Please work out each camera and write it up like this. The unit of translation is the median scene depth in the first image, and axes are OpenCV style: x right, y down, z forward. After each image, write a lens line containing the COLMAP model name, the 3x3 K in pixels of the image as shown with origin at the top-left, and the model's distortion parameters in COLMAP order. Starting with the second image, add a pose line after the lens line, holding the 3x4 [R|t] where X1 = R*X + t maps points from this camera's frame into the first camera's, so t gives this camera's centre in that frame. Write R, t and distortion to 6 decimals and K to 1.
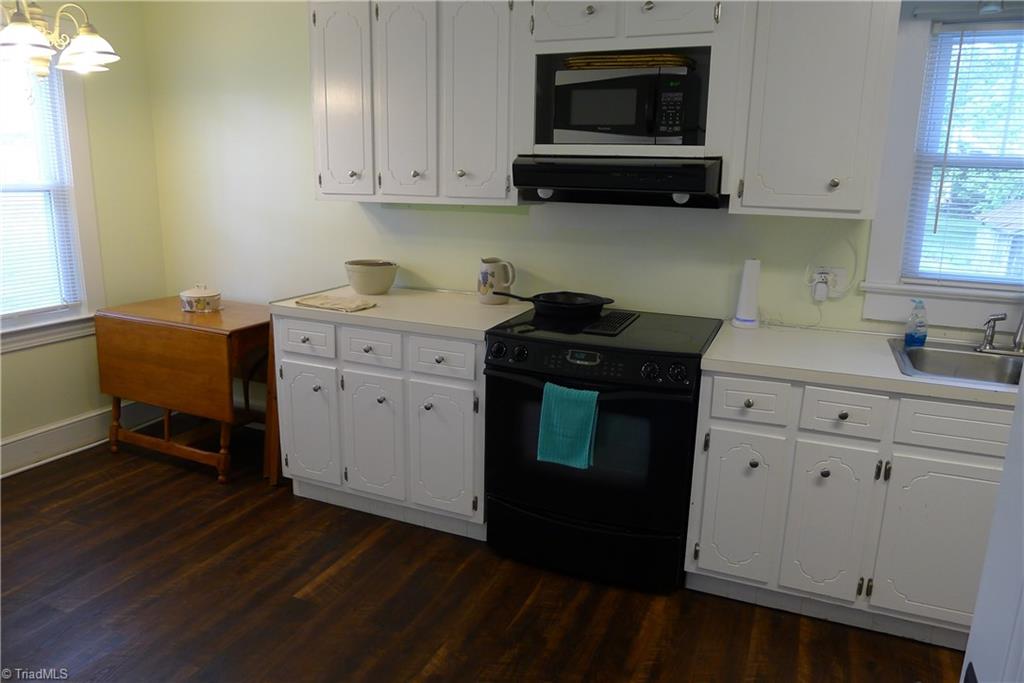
lens RADIAL K [[706.7, 0, 514.5], [0, 706.7, 337.3], [0, 0, 1]] dist [-0.040887, 0.005914]
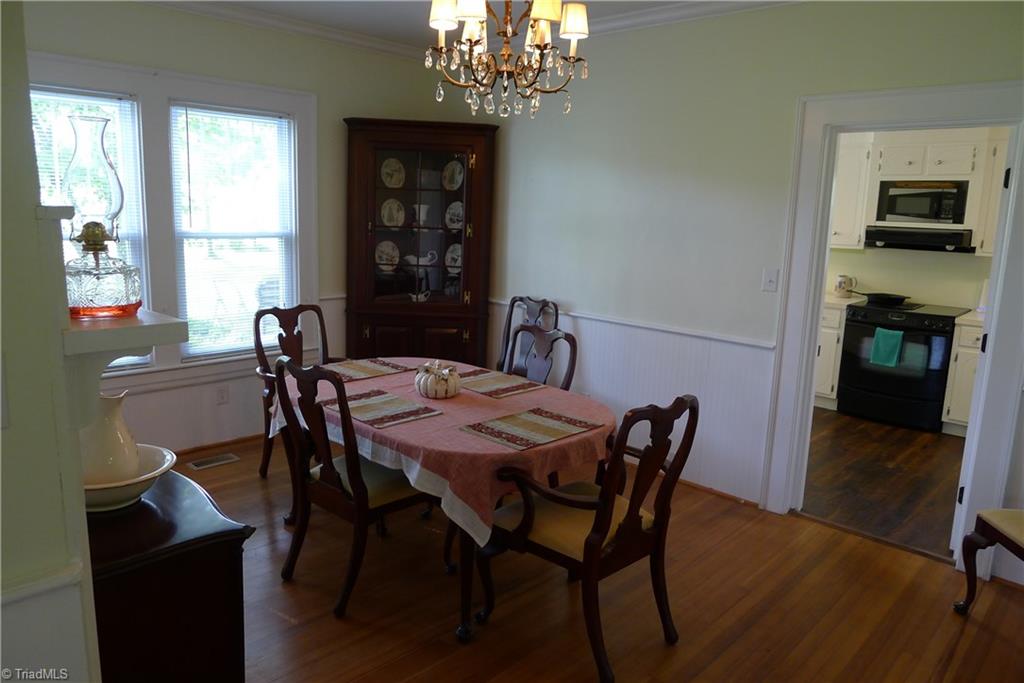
lens RADIAL K [[706.7, 0, 507.4], [0, 706.7, 339.3], [0, 0, 1]] dist [-0.040887, 0.005914]
pose [[0.934174, 0.071094, -0.349664, -0.266864], [-0.091809, 0.994848, -0.043006, 0.296829], [0.344805, 0.072278, 0.935888, -1.440049]]
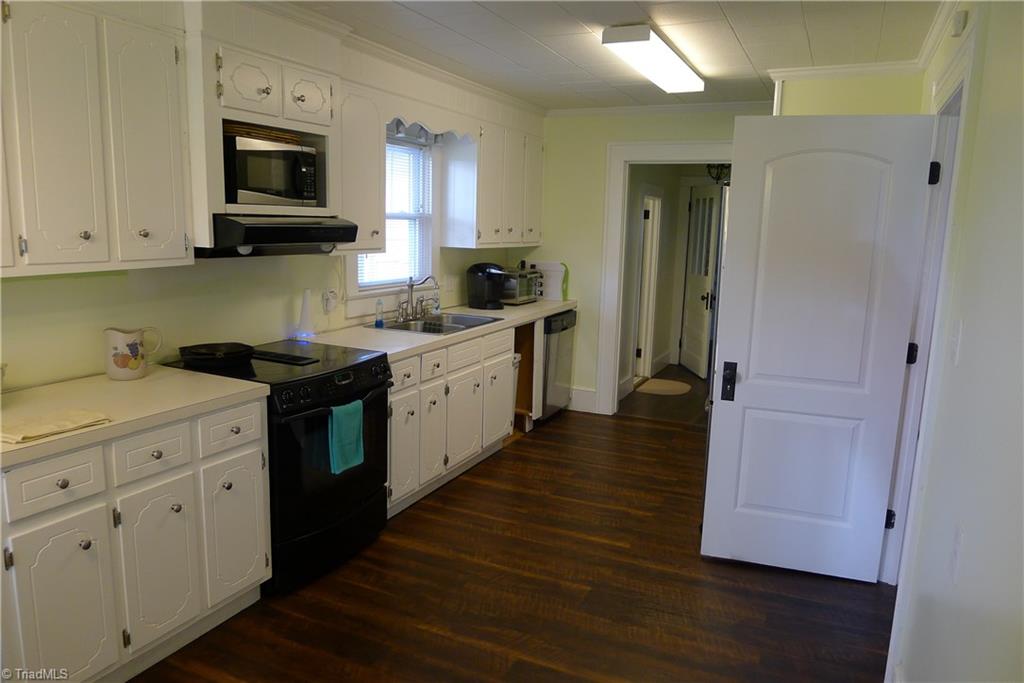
lens RADIAL K [[706.7, 0, 509.8], [0, 706.7, 341.1], [0, 0, 1]] dist [-0.040887, 0.005914]
pose [[0.041889, -0.185519, 0.981747, -1.058157], [0.201597, 0.963969, 0.173558, -0.184041], [-0.978572, 0.190647, 0.077780, 0.583198]]
